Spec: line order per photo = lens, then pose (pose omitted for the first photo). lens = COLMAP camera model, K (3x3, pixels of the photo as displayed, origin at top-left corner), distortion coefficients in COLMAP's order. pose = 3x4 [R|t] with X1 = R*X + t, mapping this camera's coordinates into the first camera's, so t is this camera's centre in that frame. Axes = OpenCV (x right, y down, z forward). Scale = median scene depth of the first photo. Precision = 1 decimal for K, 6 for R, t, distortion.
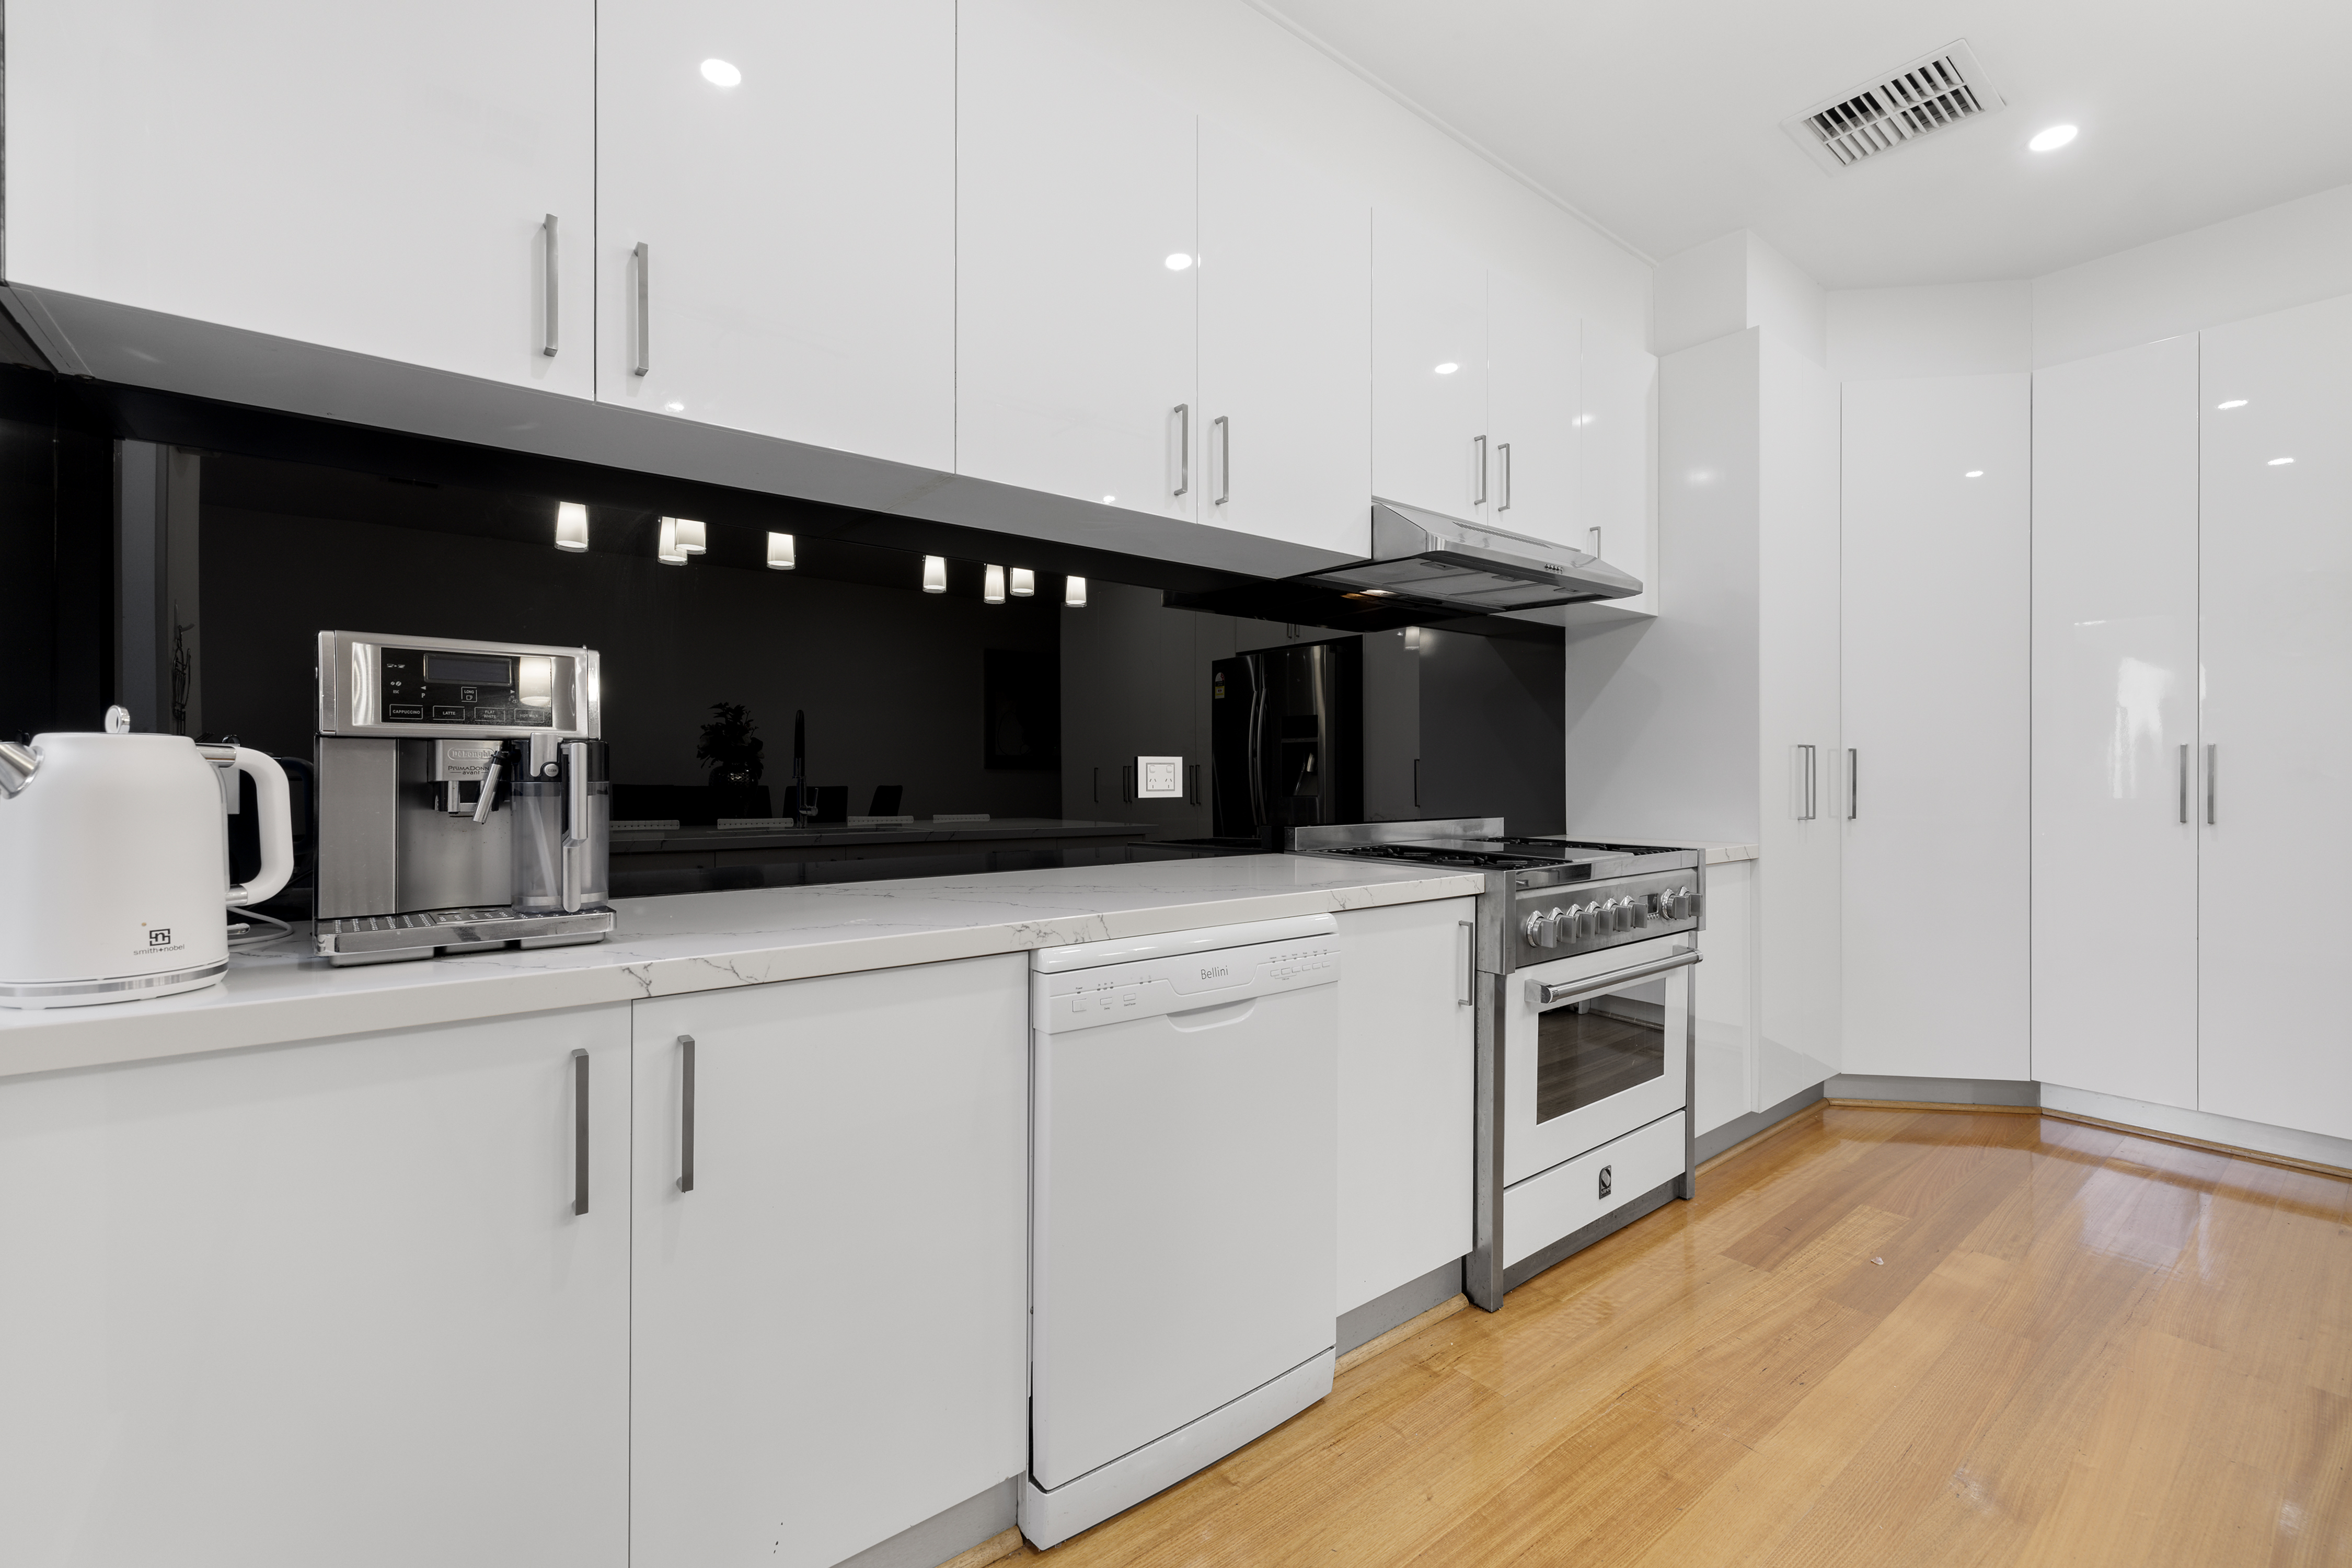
lens RADIAL K [[1004.0, 0, 1176.0], [0, 1004.0, 775.2], [0, 0, 1]] dist [0.000918, 0.000323]
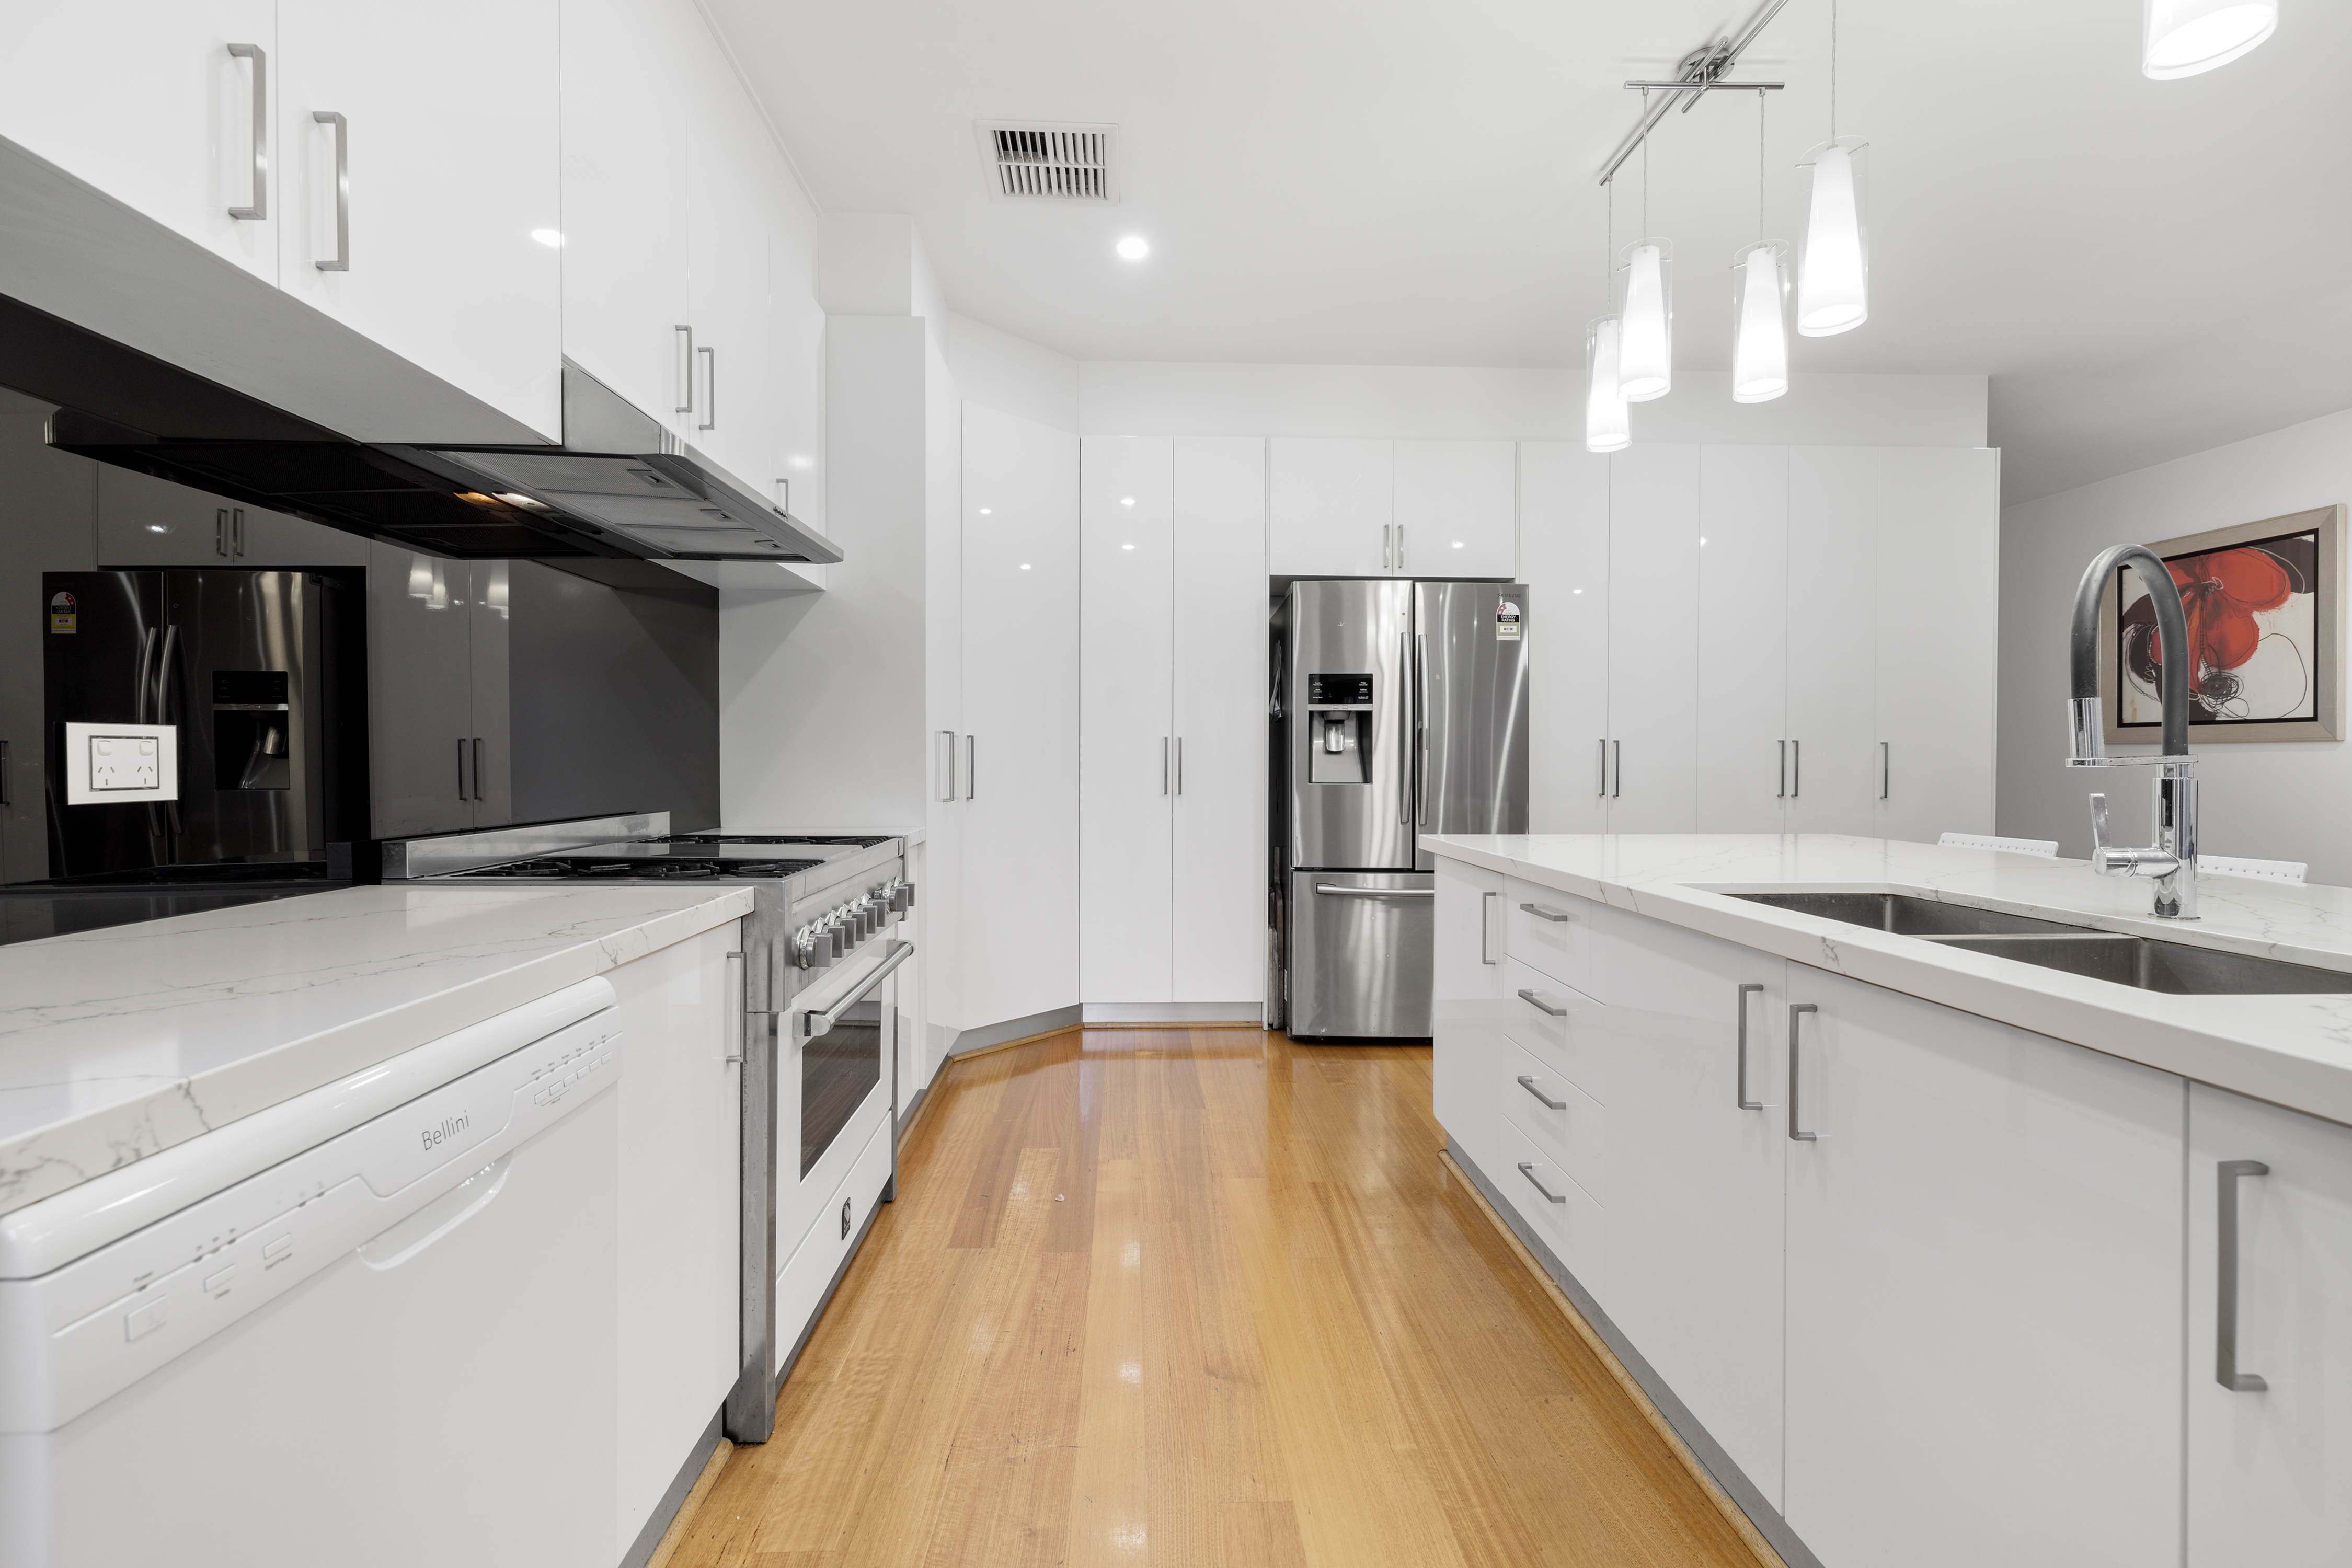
lens RADIAL K [[991.3, 0, 1169.0], [0, 991.3, 769.8], [0, 0, 1]] dist [0.001065, -0.000009]
pose [[0.596373, -0.009019, 0.802657, -0.098262], [0.001001, 0.999944, 0.010491, 0.000297], [-0.802707, -0.005453, 0.596349, 0.242610]]
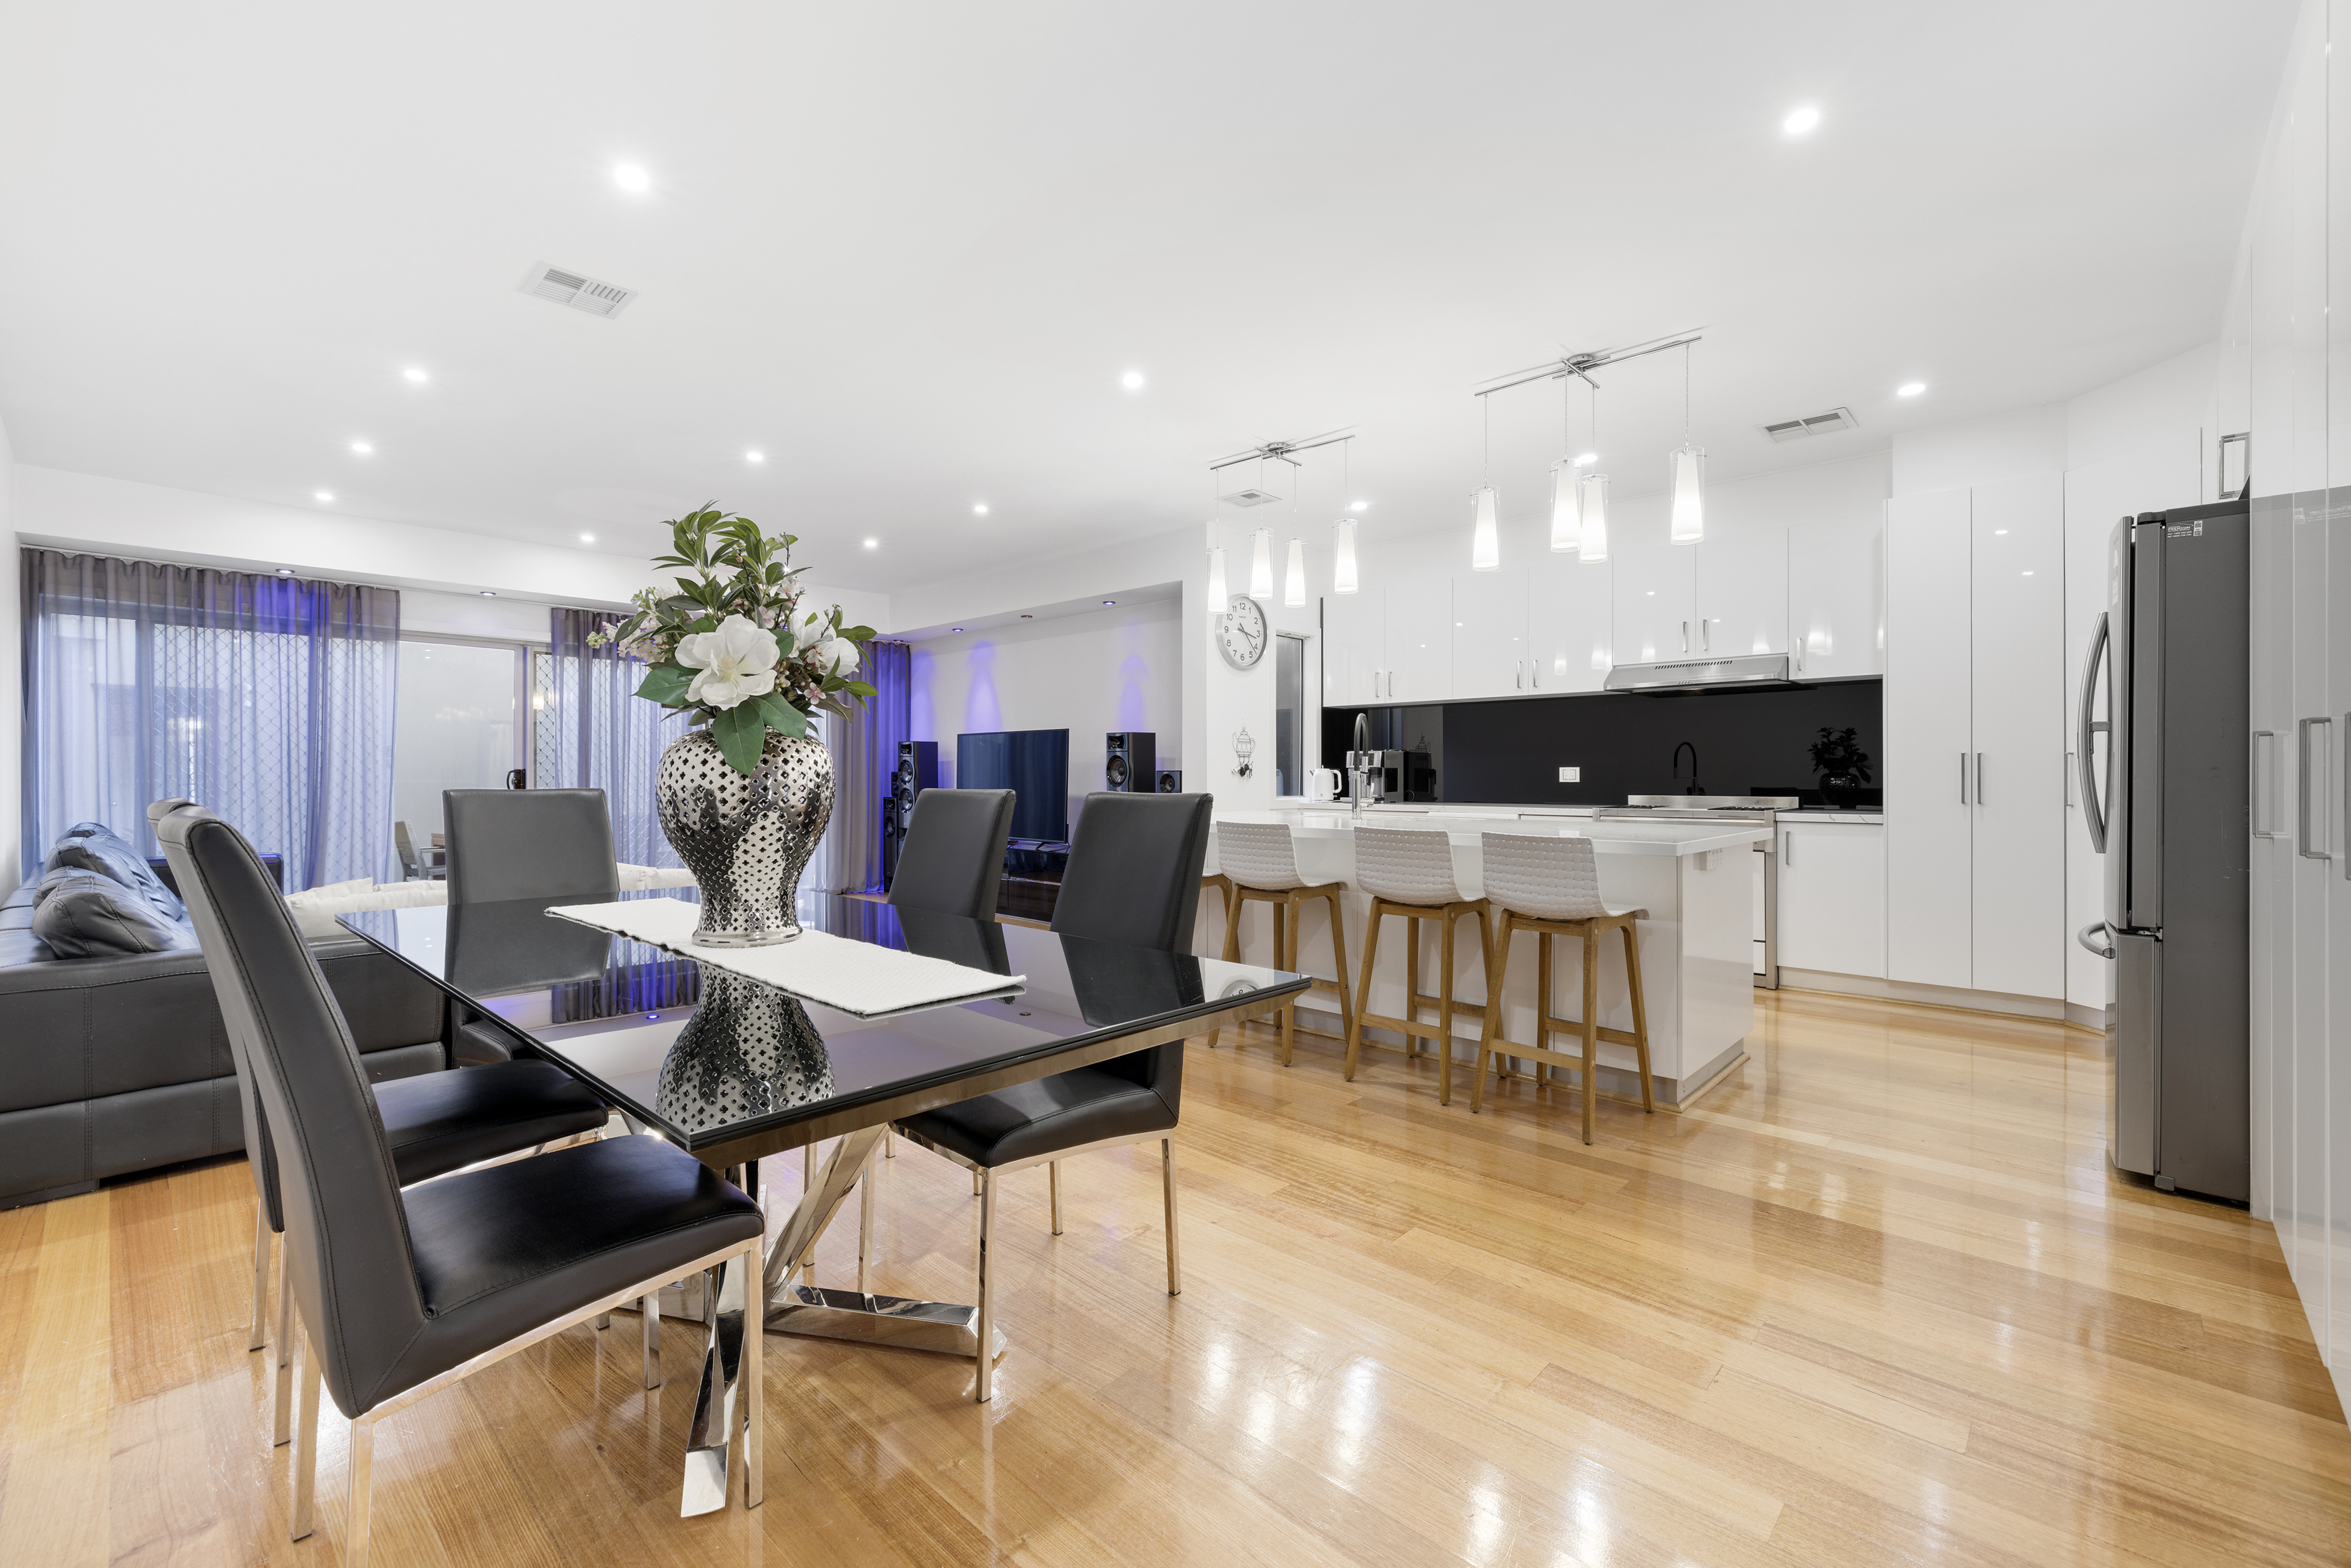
lens RADIAL K [[1003.5, 0, 1175.5], [0, 1003.5, 775.2], [0, 0, 1]] dist [0.000918, 0.000323]
pose [[0.150704, -0.002972, -0.988575, 2.442913], [-0.003742, 0.999987, -0.003577, 0.016276], [0.988572, 0.004238, 0.150690, -0.490912]]
